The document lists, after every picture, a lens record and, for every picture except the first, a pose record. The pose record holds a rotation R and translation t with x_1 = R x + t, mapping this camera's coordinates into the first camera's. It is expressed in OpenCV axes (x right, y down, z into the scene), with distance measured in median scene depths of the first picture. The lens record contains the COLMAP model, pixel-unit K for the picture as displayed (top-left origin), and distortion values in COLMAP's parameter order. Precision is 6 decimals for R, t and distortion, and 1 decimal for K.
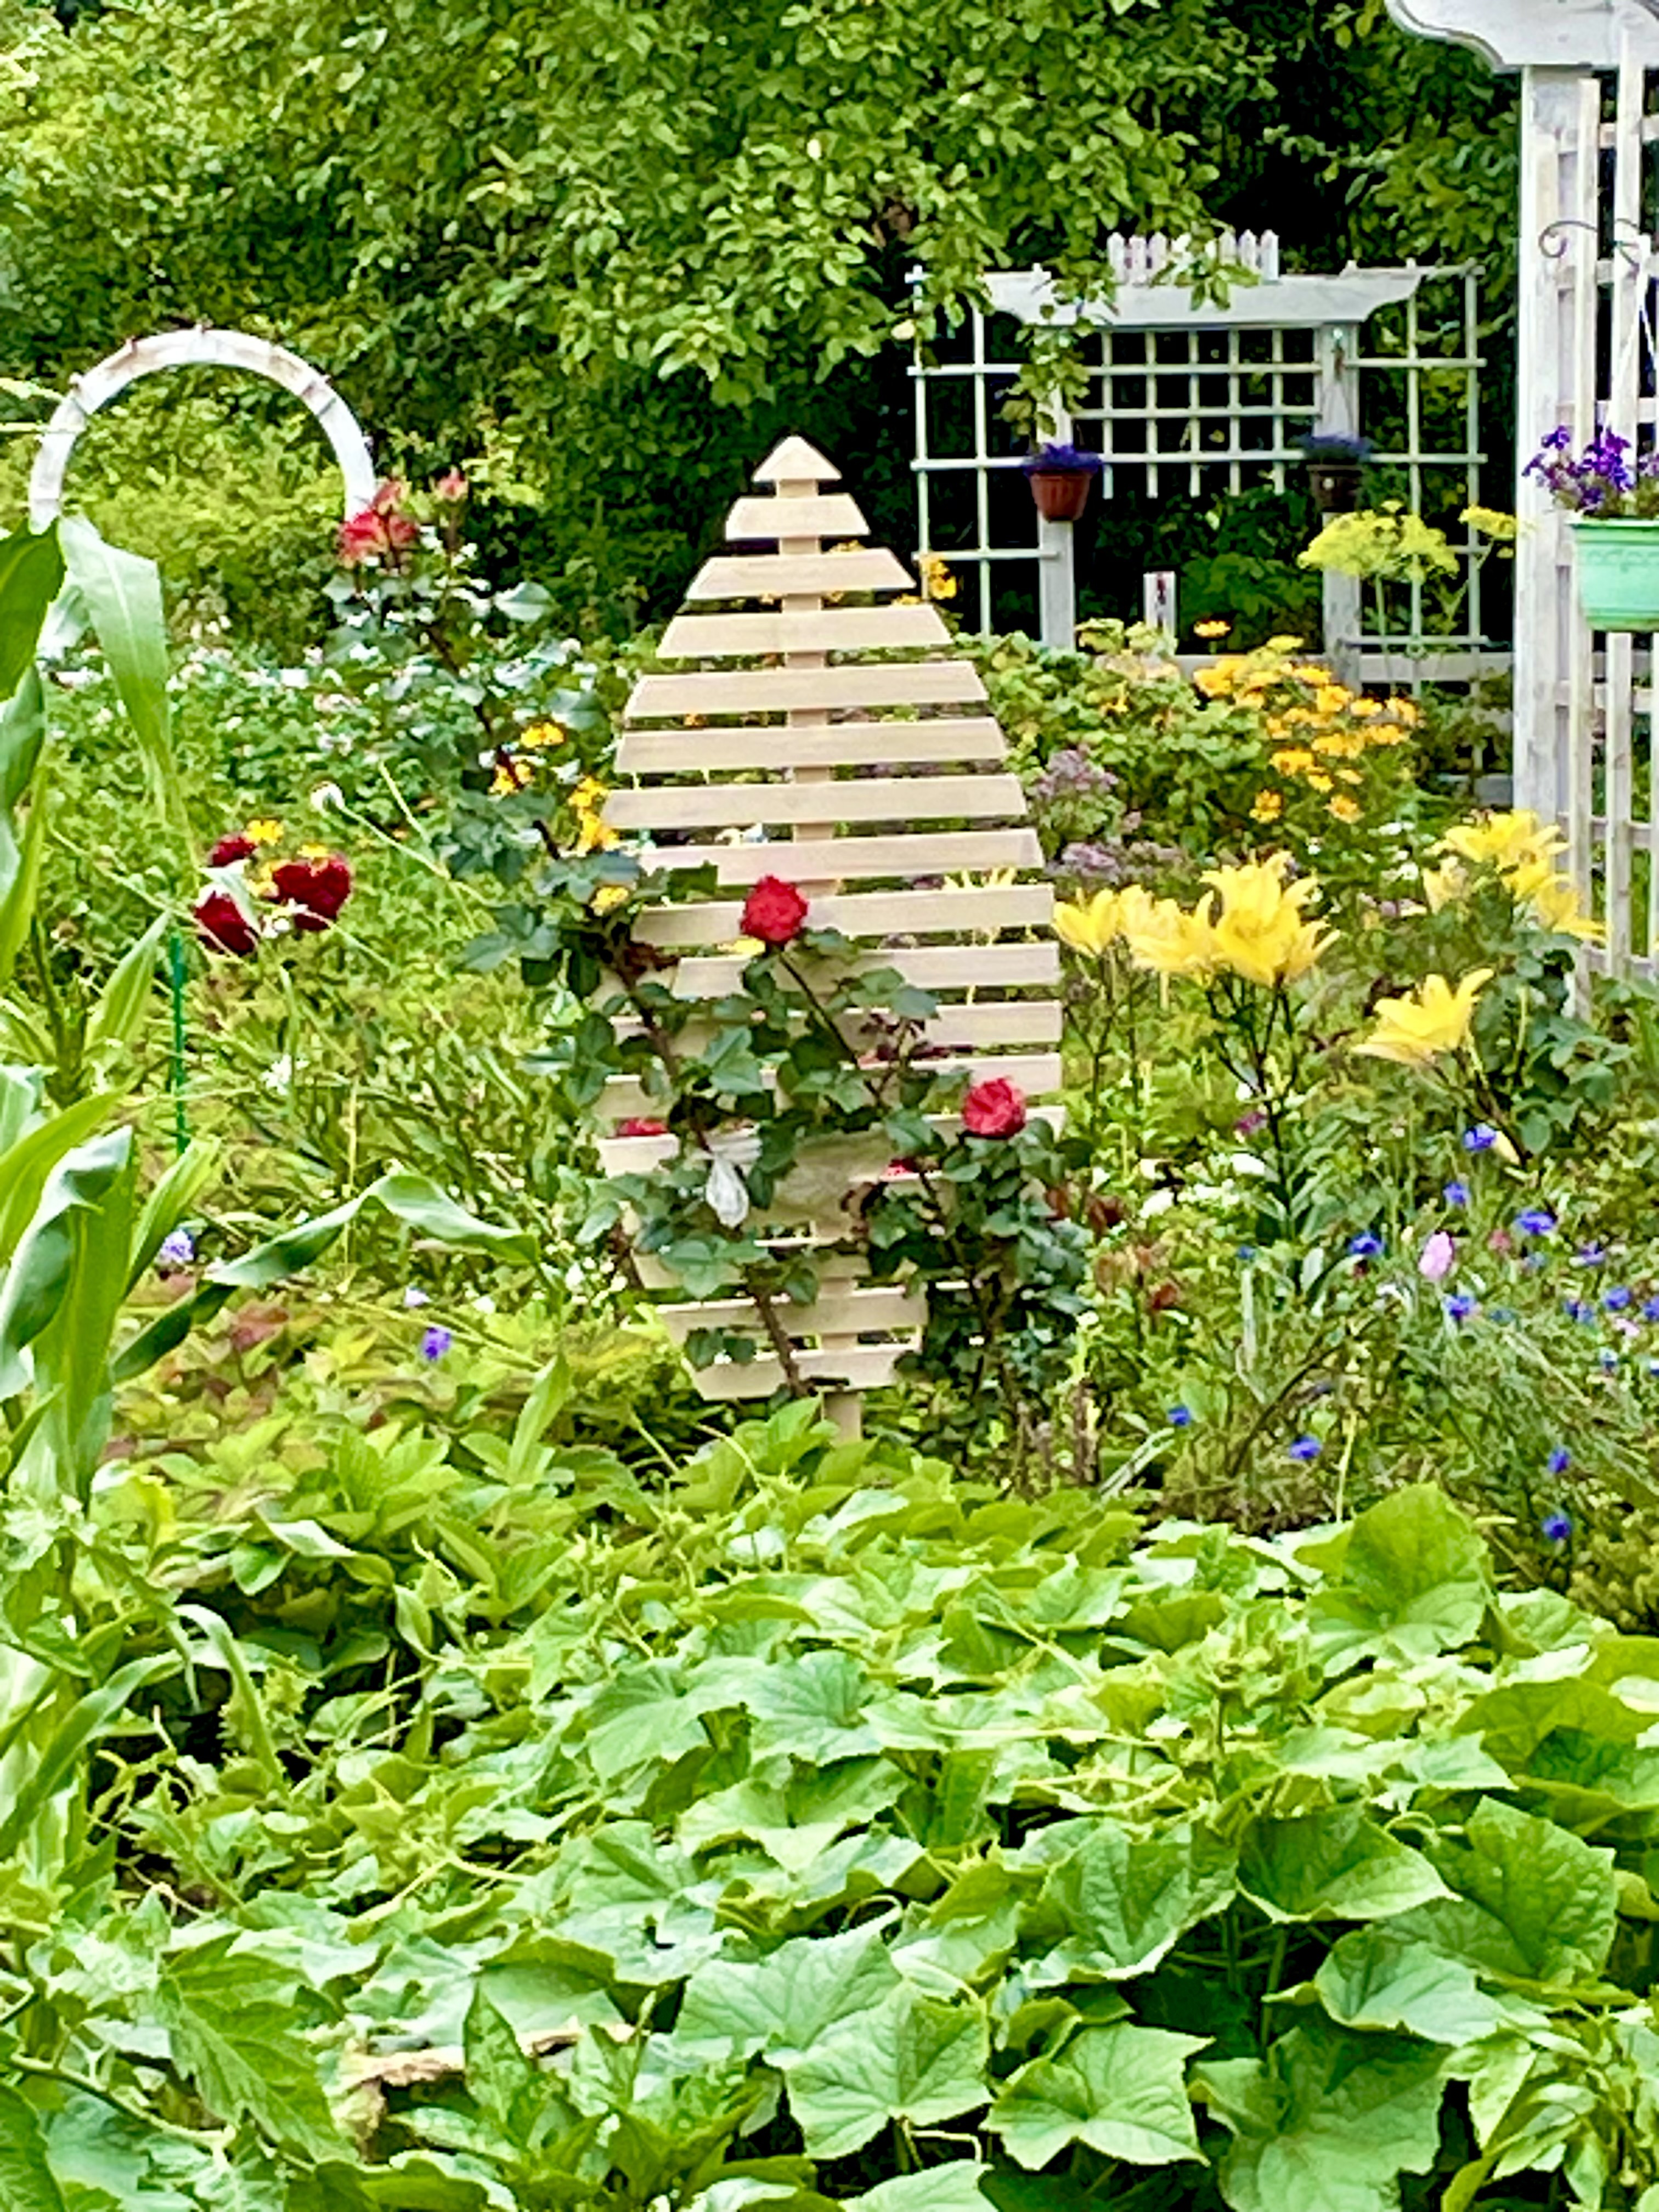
lens RADIAL K [[8634.3, 0, 828.0], [0, 8634.3, 1106.3], [0, 0, 1]] dist [-0.130831, 0.000000]
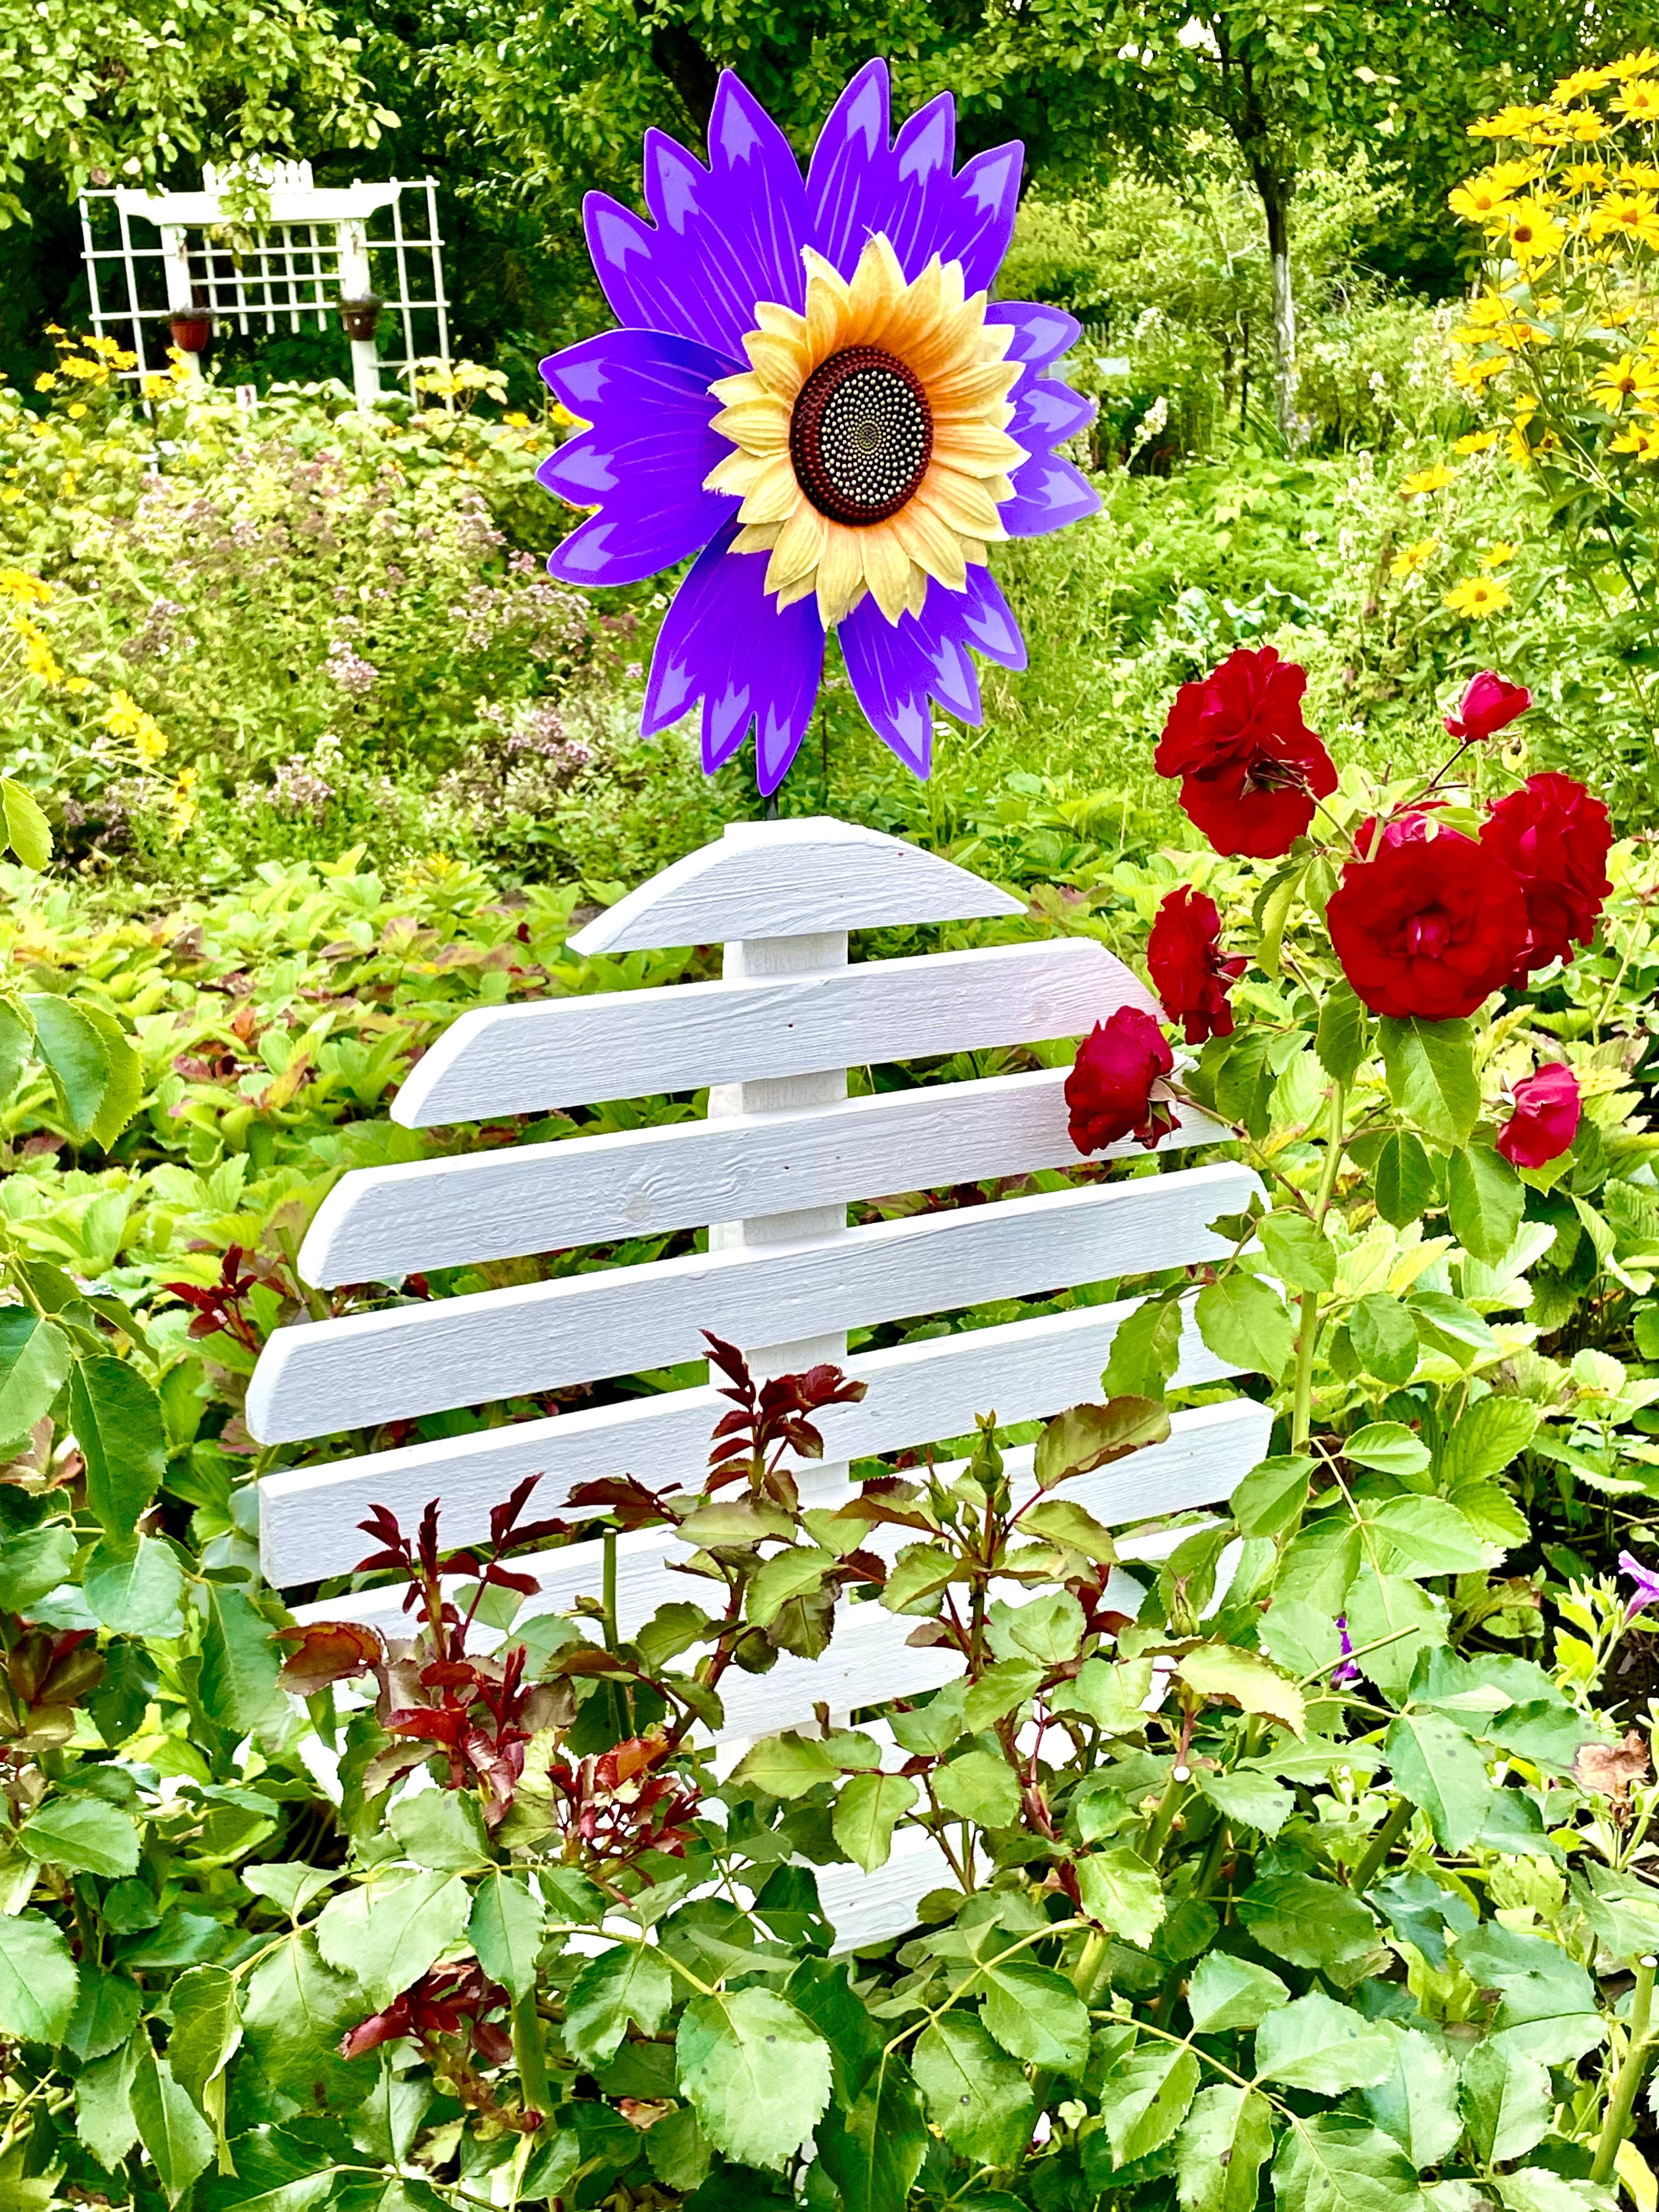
lens RADIAL K [[2955.2, 0, 831.8], [0, 2955.2, 1102.5], [0, 0, 1]] dist [-0.052439, 0.000000]
pose [[0.959030, -0.102905, 0.263954, -0.015762], [0.058235, 0.983408, 0.171805, -0.018813], [-0.277254, -0.149394, 0.949111, 0.442181]]
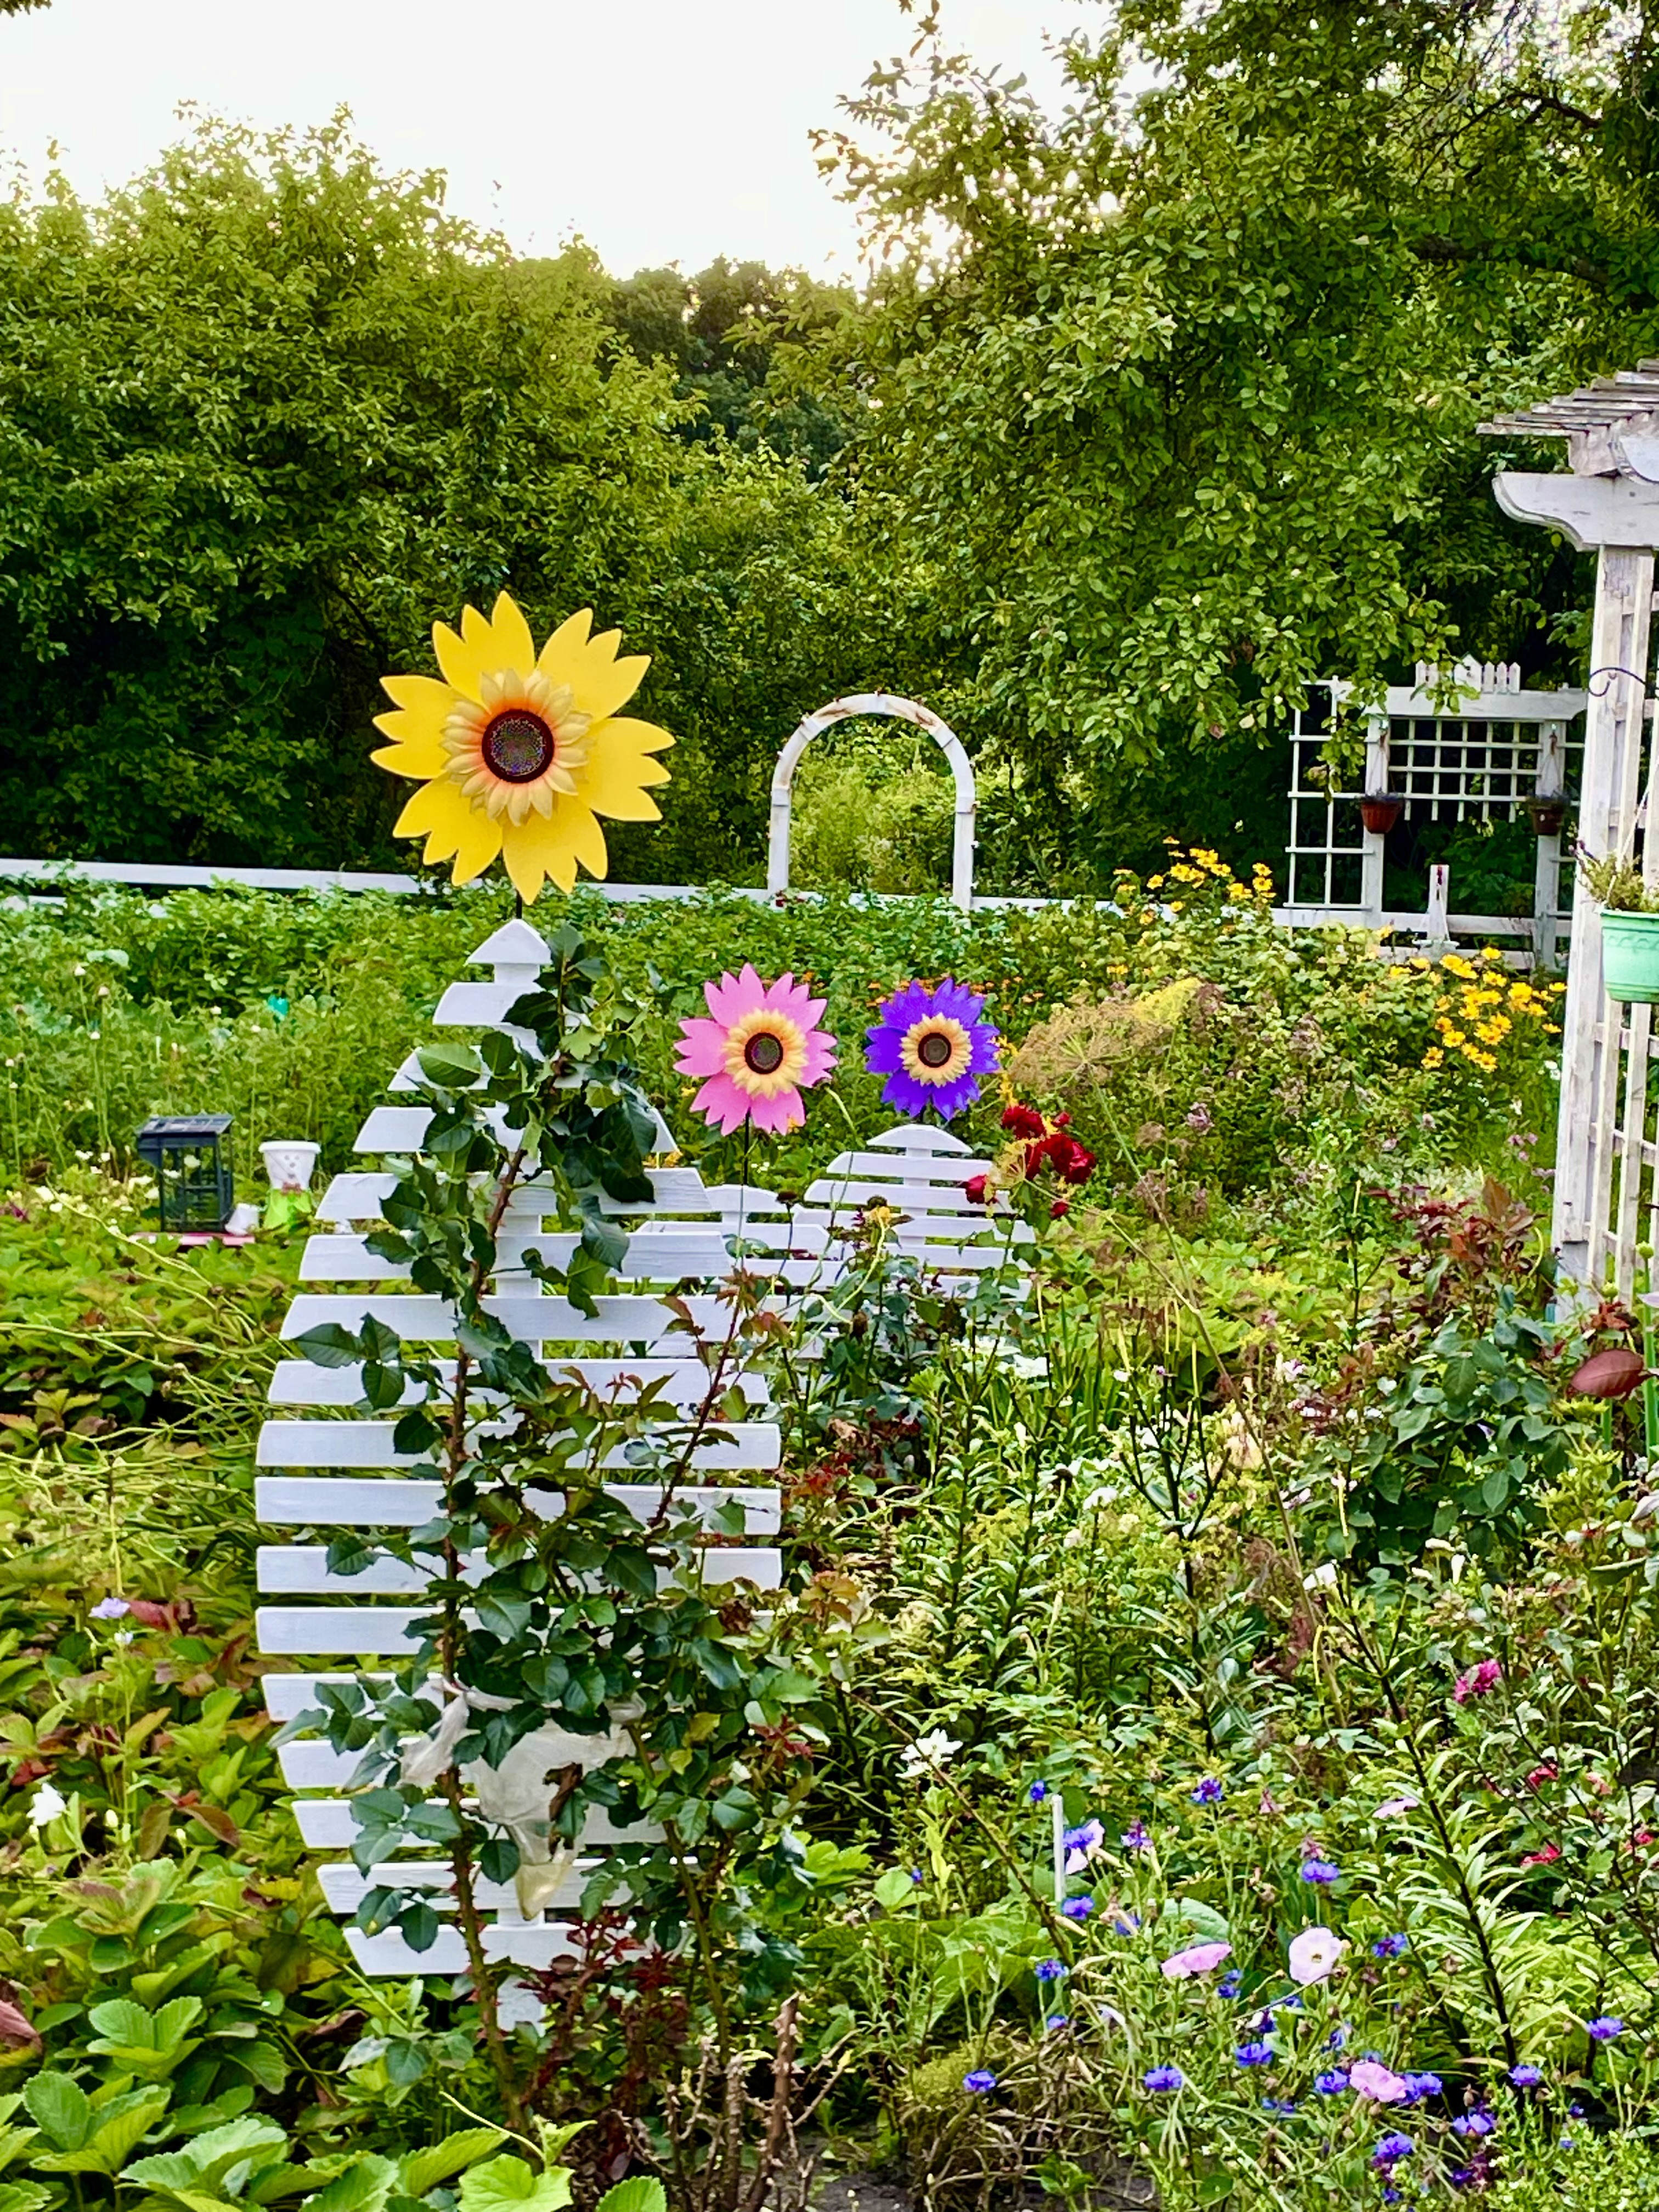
lens RADIAL K [[4114.6, 0, 837.8], [0, 4114.6, 1103.7], [0, 0, 1]] dist [0.113394, 0.000000]
pose [[0.990589, 0.056126, -0.124834, 0.026173], [-0.054818, 0.998400, 0.013888, -0.020749], [0.125413, -0.006914, 0.992081, 0.193490]]
